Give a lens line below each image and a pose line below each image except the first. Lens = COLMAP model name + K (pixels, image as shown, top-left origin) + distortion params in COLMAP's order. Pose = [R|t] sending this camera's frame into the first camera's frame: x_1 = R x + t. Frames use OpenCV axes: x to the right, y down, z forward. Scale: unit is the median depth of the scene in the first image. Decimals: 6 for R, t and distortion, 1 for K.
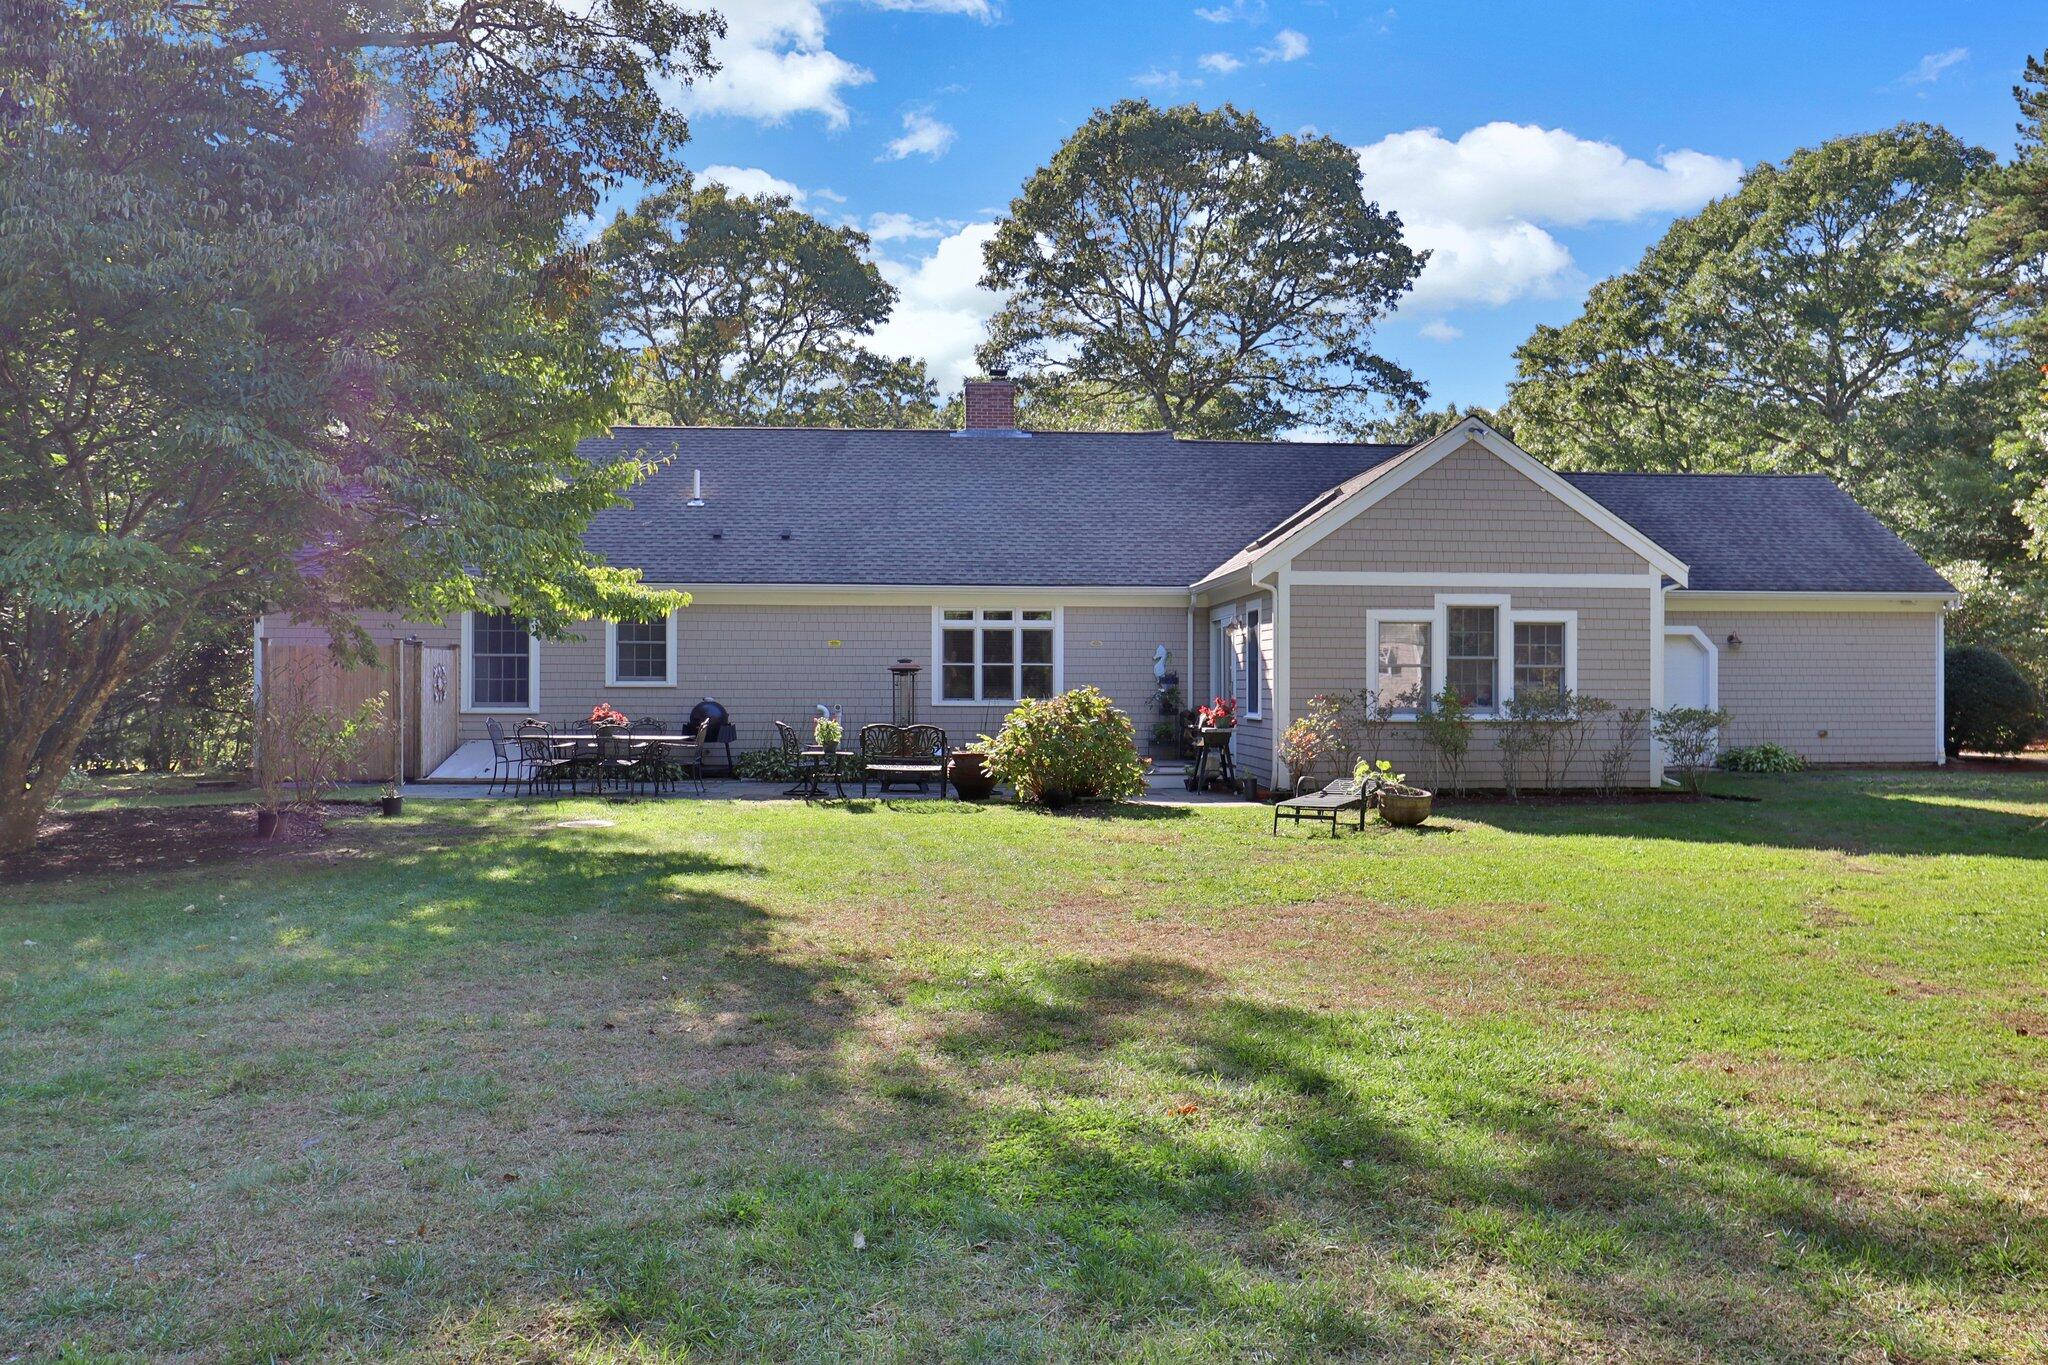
lens RADIAL K [[1437.1, 0, 1024.0], [0, 1437.1, 682.5], [0, 0, 1]] dist [0.005832, 0.005439]
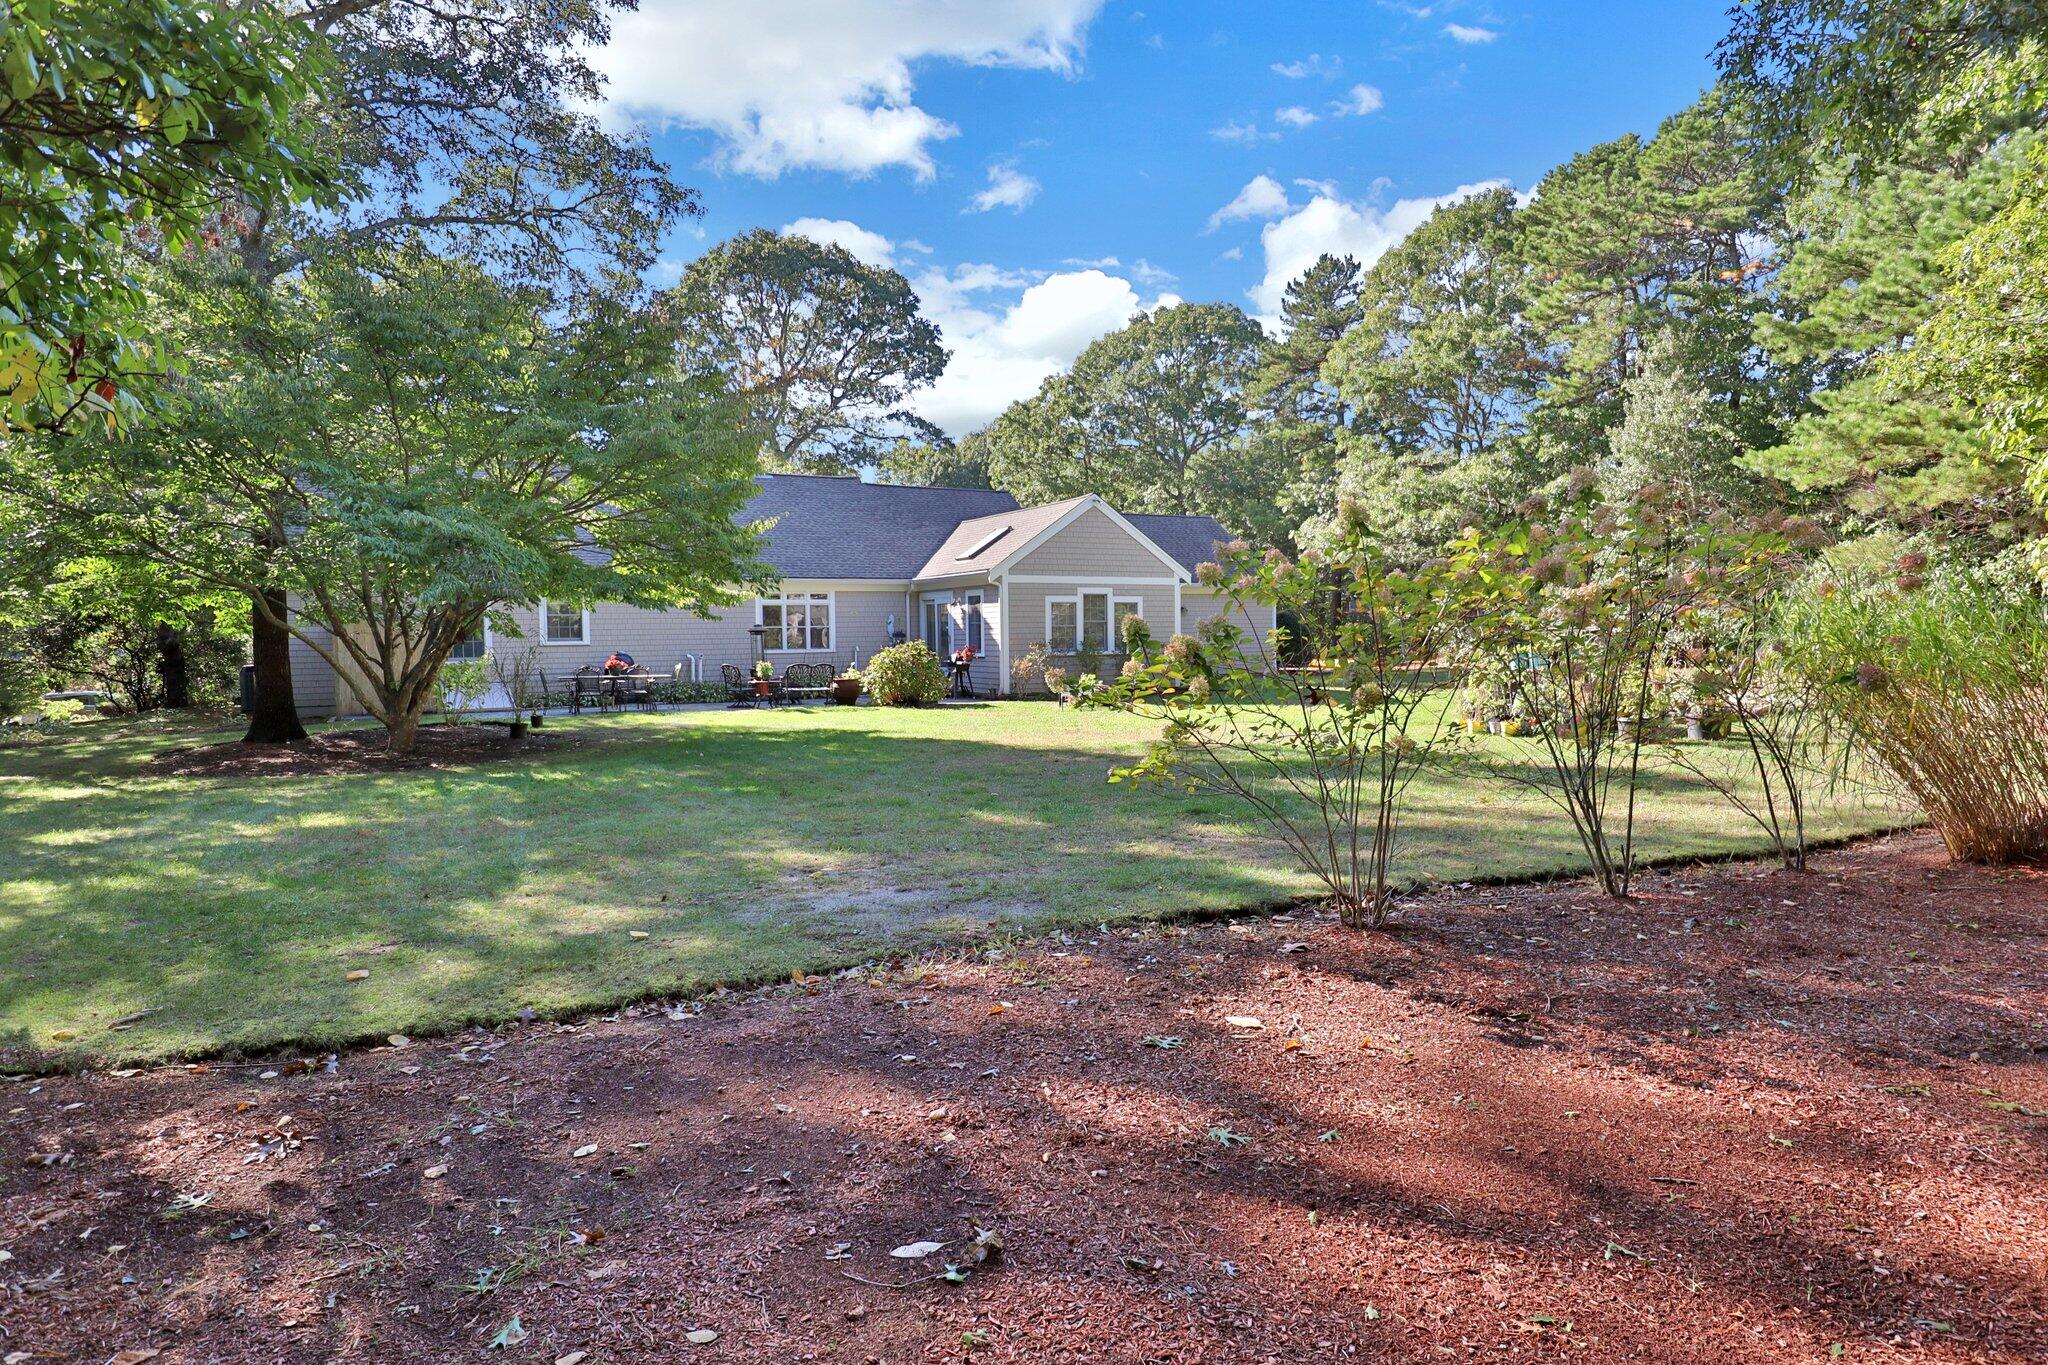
lens RADIAL K [[1049.8, 0, 1024.0], [0, 1049.8, 682.5], [0, 0, 1]] dist [-0.001407, -0.000093]
pose [[0.923302, -0.033272, 0.382630, -0.240057], [0.015622, 0.998669, 0.049145, -0.004687], [-0.383756, -0.039399, 0.922594, -0.191792]]
